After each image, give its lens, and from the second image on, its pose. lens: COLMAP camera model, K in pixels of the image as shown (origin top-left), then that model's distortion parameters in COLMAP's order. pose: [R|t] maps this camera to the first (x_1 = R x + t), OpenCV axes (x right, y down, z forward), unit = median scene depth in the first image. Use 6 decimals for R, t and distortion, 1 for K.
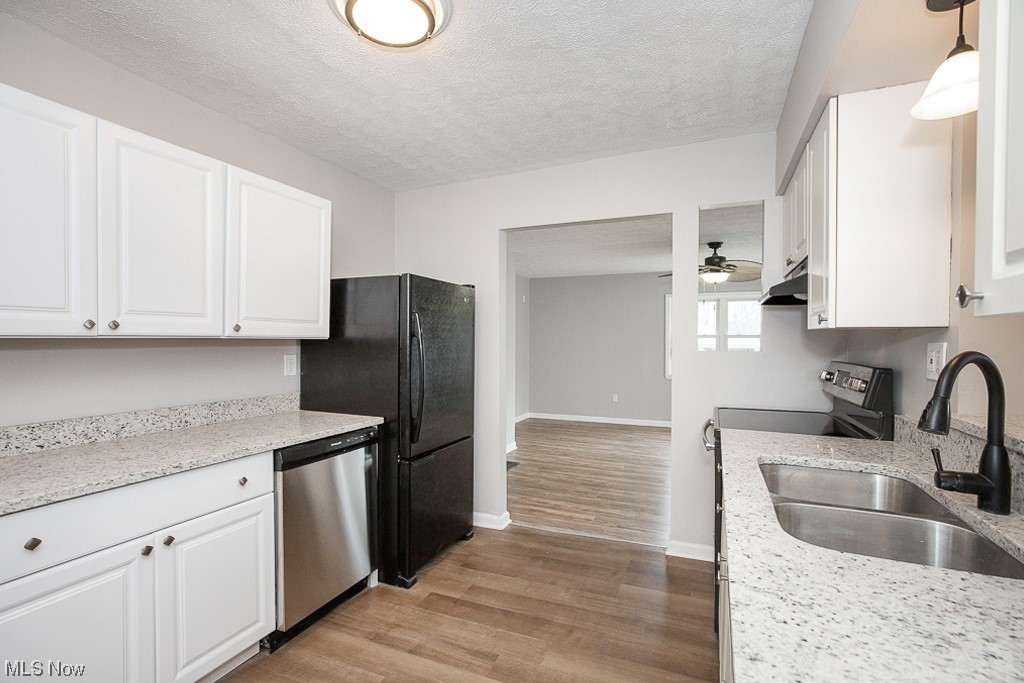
lens RADIAL K [[463.1, 0, 528.1], [0, 463.1, 347.6], [0, 0, 1]] dist [-0.003284, 0.000271]
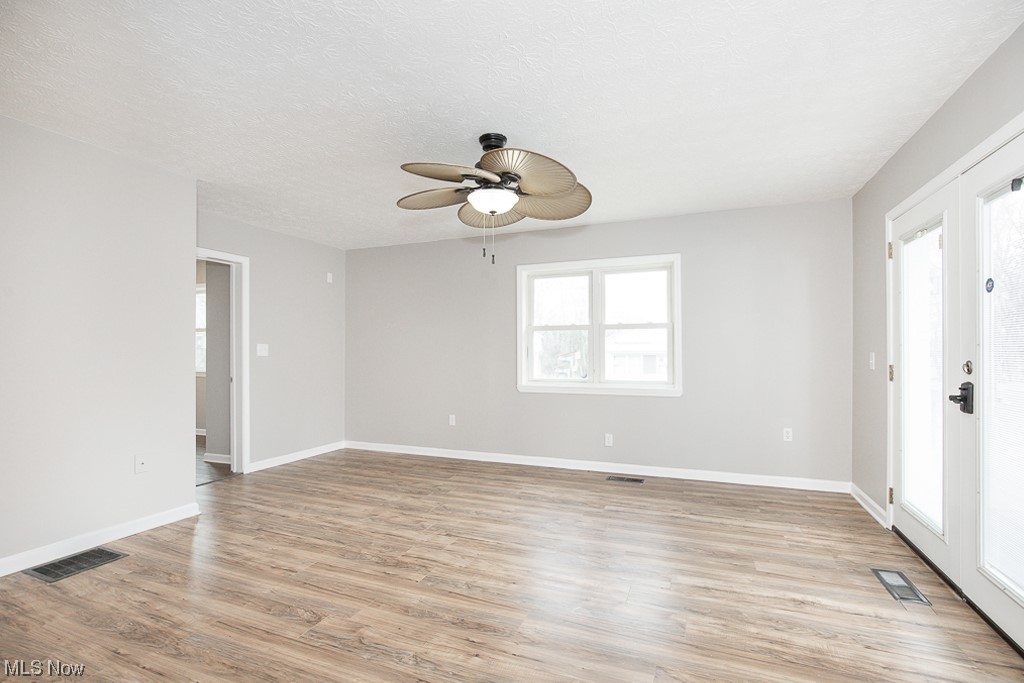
lens RADIAL K [[463.1, 0, 528.1], [0, 463.1, 347.6], [0, 0, 1]] dist [-0.003284, 0.000271]
pose [[0.999927, -0.006725, 0.010014, 0.806674], [0.006962, 0.999692, -0.023830, 0.053329], [-0.009851, 0.023898, 0.999666, 0.867289]]
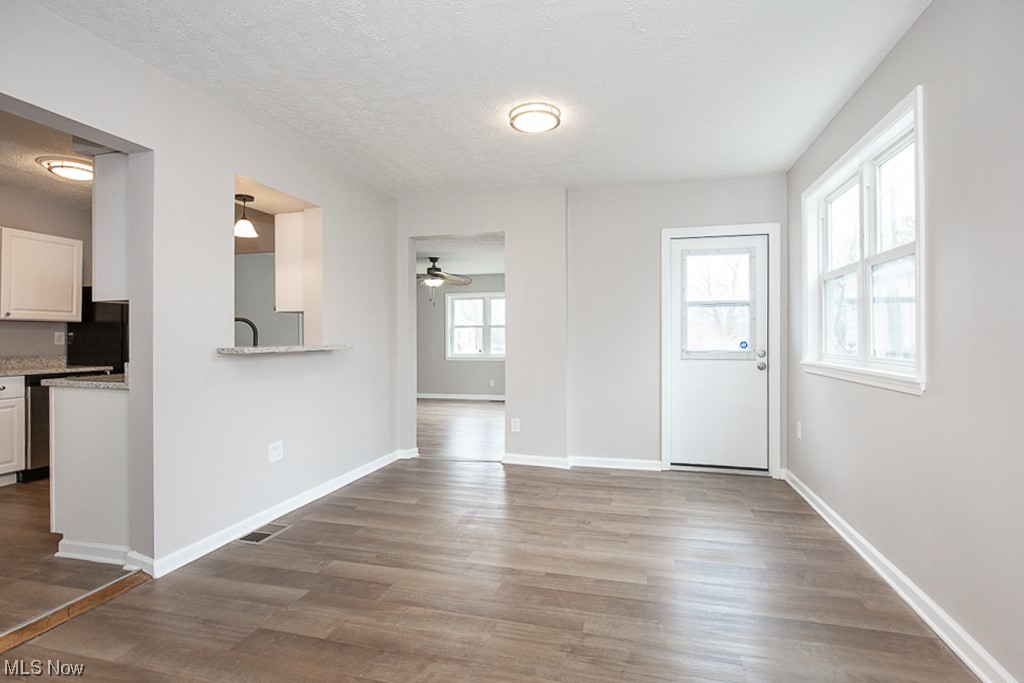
lens RADIAL K [[484.7, 0, 512.0], [0, 484.7, 341.5], [0, 0, 1]] dist [0.015635, 0.000358]
pose [[0.994299, -0.009083, 0.106239, 0.888412], [0.010155, 0.999903, -0.009557, 0.081124], [-0.106142, 0.010582, 0.994295, -0.897877]]
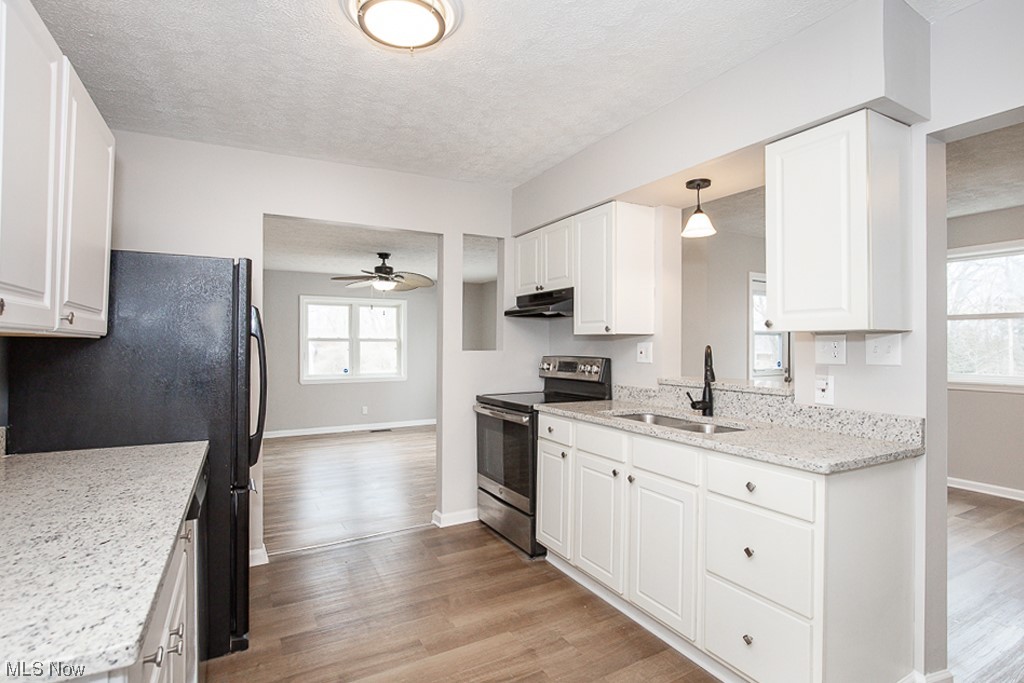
lens RADIAL K [[490.6, 0, 512.0], [0, 490.6, 341.5], [0, 0, 1]] dist [-0.003818, 0.000030]
pose [[0.626504, 0.002853, 0.779413, -0.562936], [0.014561, 0.999776, -0.015363, 0.004222], [-0.779282, 0.020974, 0.626322, 0.086606]]
